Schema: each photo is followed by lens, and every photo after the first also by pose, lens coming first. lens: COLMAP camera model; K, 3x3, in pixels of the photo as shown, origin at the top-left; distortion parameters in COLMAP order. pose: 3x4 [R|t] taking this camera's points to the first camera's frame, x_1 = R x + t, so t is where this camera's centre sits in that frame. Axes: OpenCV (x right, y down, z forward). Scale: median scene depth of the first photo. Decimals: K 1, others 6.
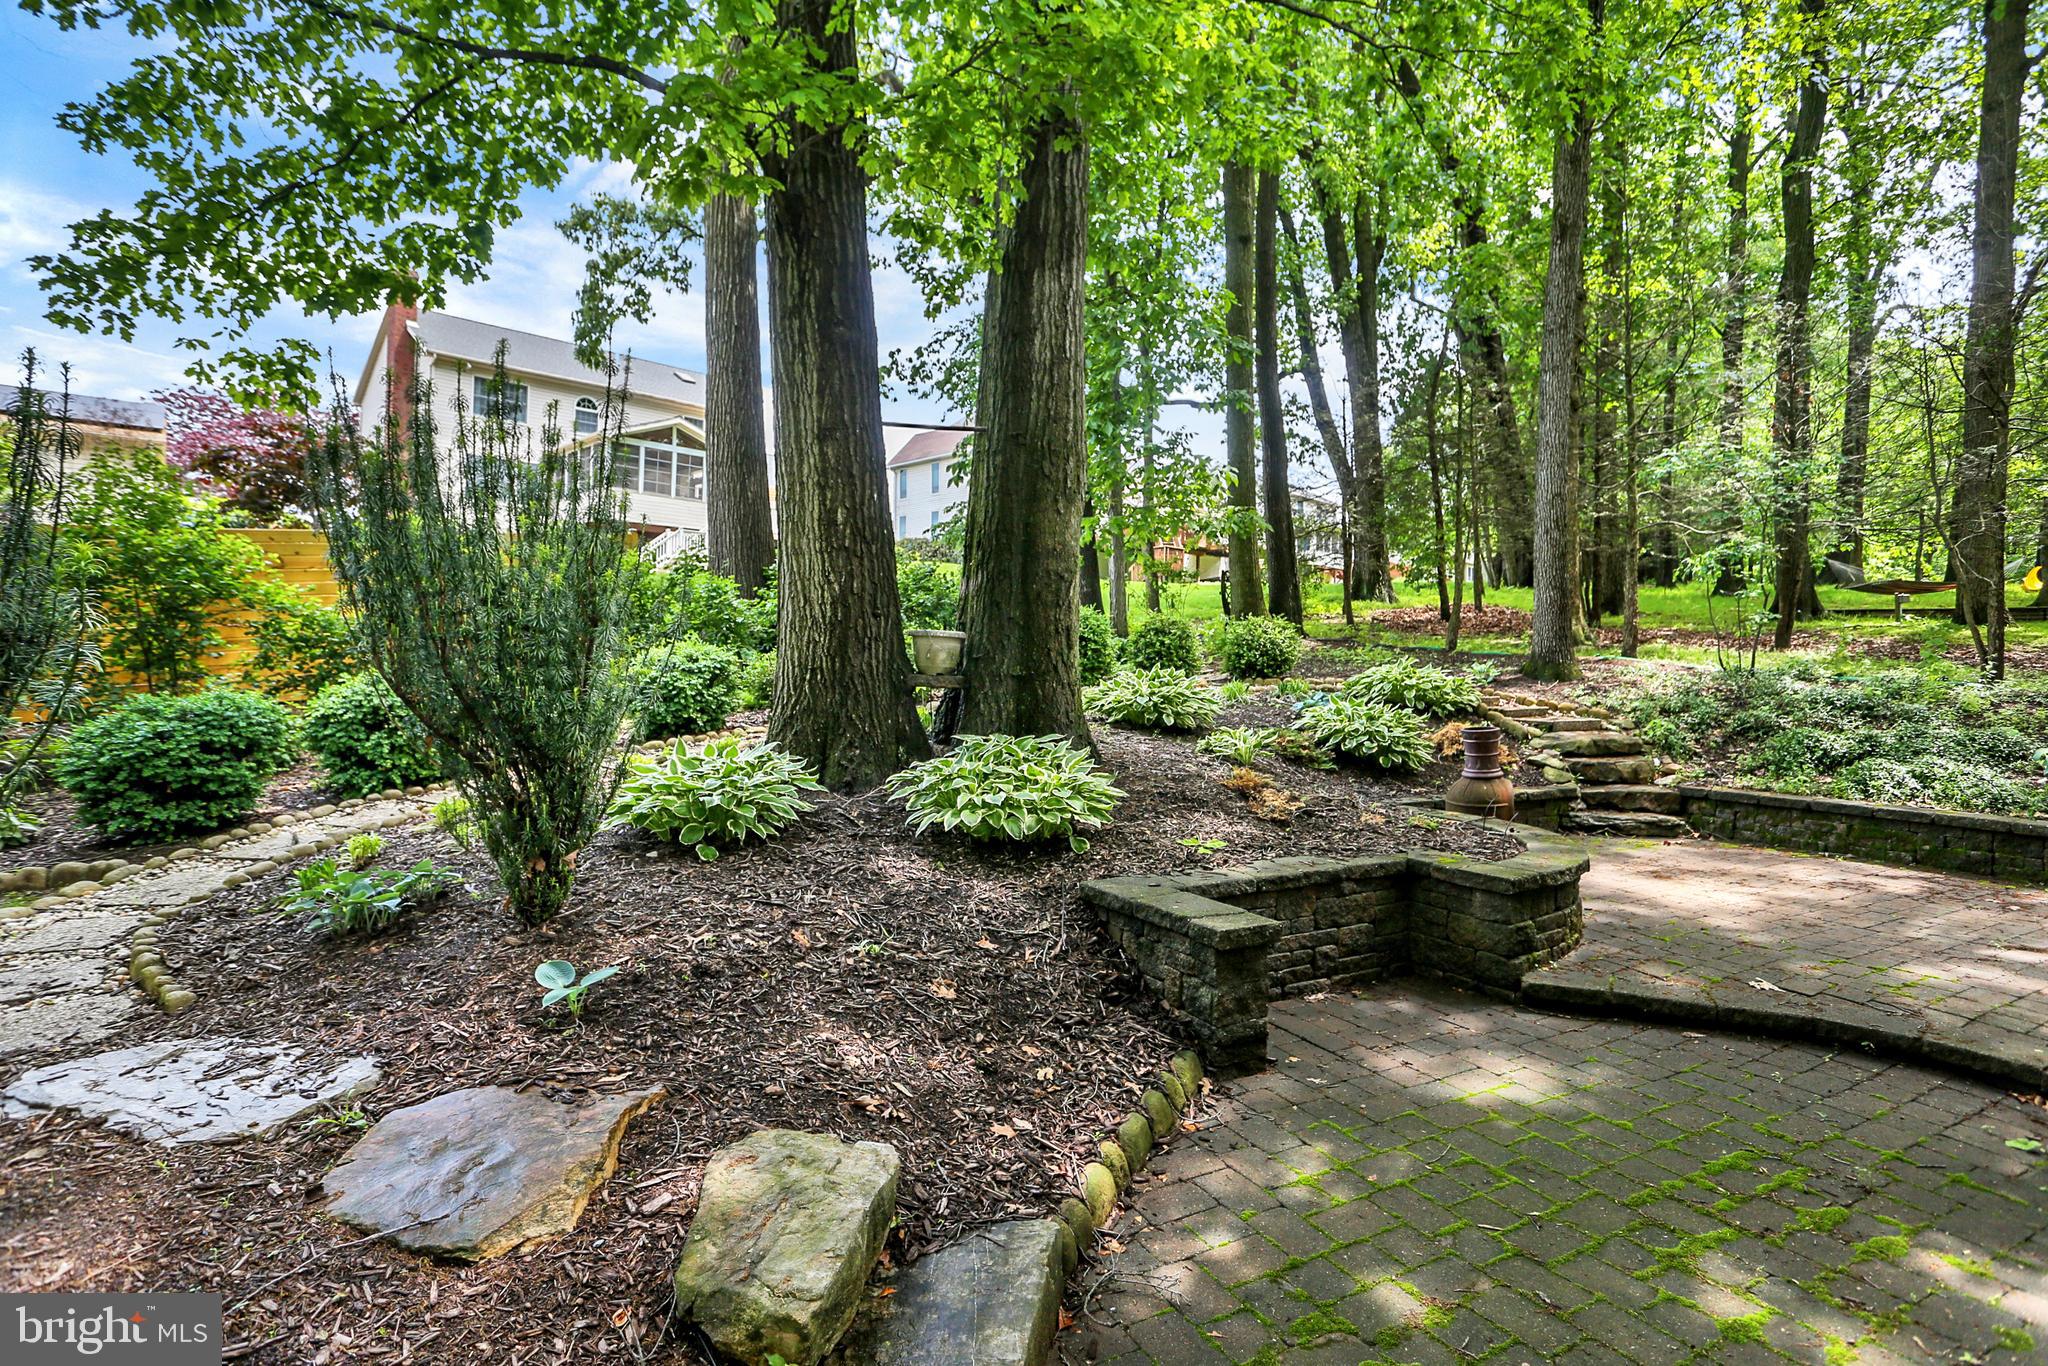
lens RADIAL K [[1025.2, 0, 1027.2], [0, 1025.2, 660.5], [0, 0, 1]] dist [-0.070506, 0.032128]
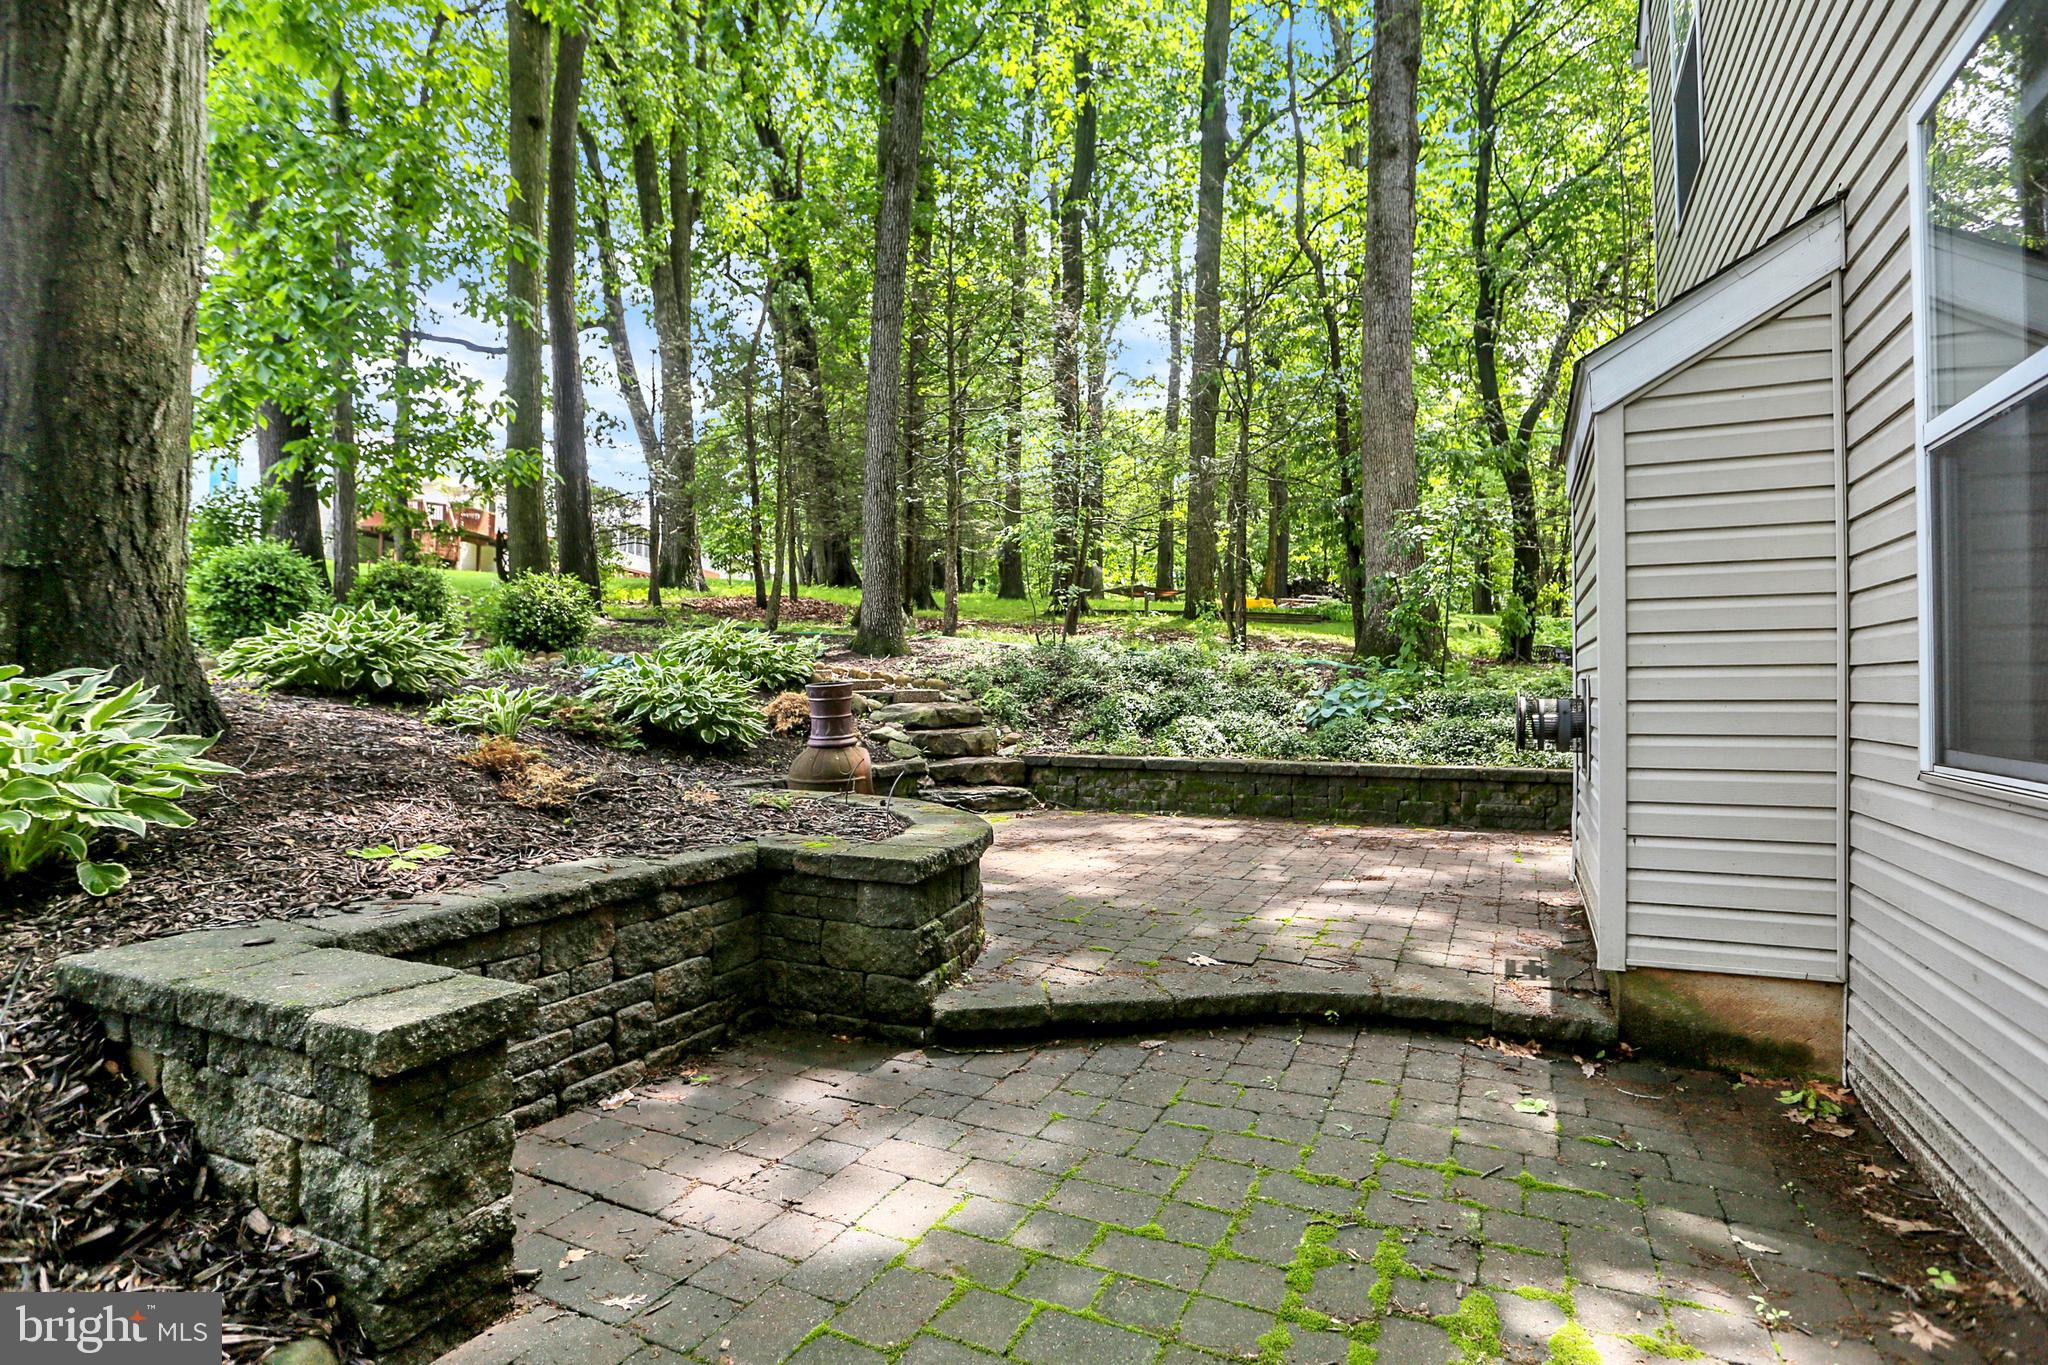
lens RADIAL K [[1046.5, 0, 1009.2], [0, 1046.5, 674.9], [0, 0, 1]] dist [-0.081128, 0.037567]
pose [[0.804027, -0.002257, 0.594588, 0.068138], [0.005276, 0.999981, -0.003339, 0.054976], [-0.594569, 0.005822, 0.804024, 0.230682]]
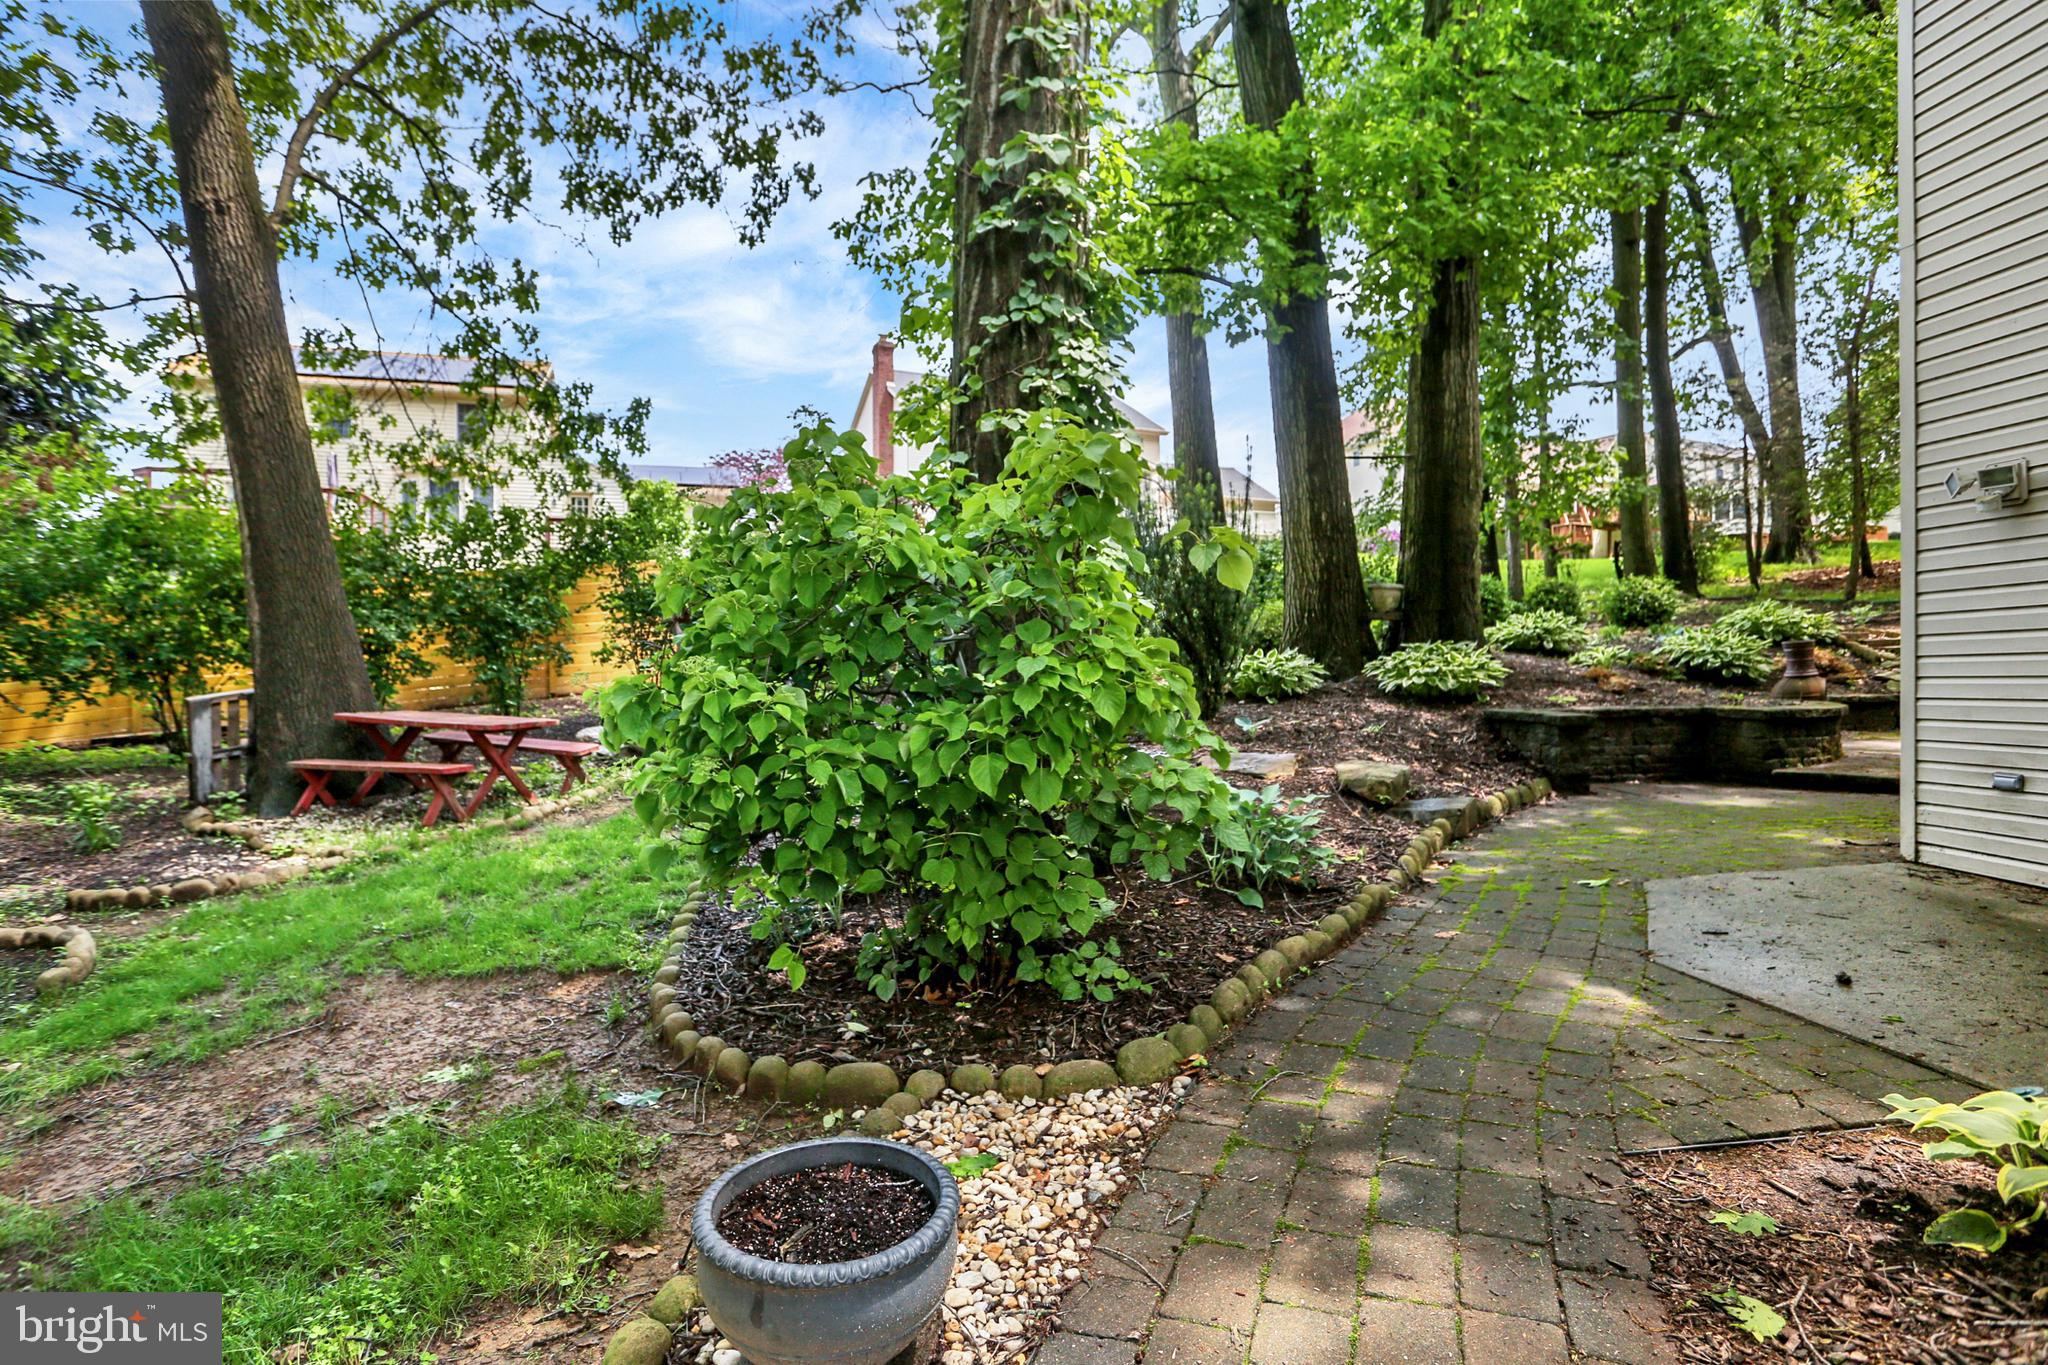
lens RADIAL K [[1046.5, 0, 1009.2], [0, 1046.5, 674.9], [0, 0, 1]] dist [-0.081128, 0.037567]
pose [[0.928627, -0.019875, -0.370481, -0.028552], [0.024386, 0.999675, 0.007495, 0.065664], [0.370212, -0.015995, 0.928810, -0.556977]]
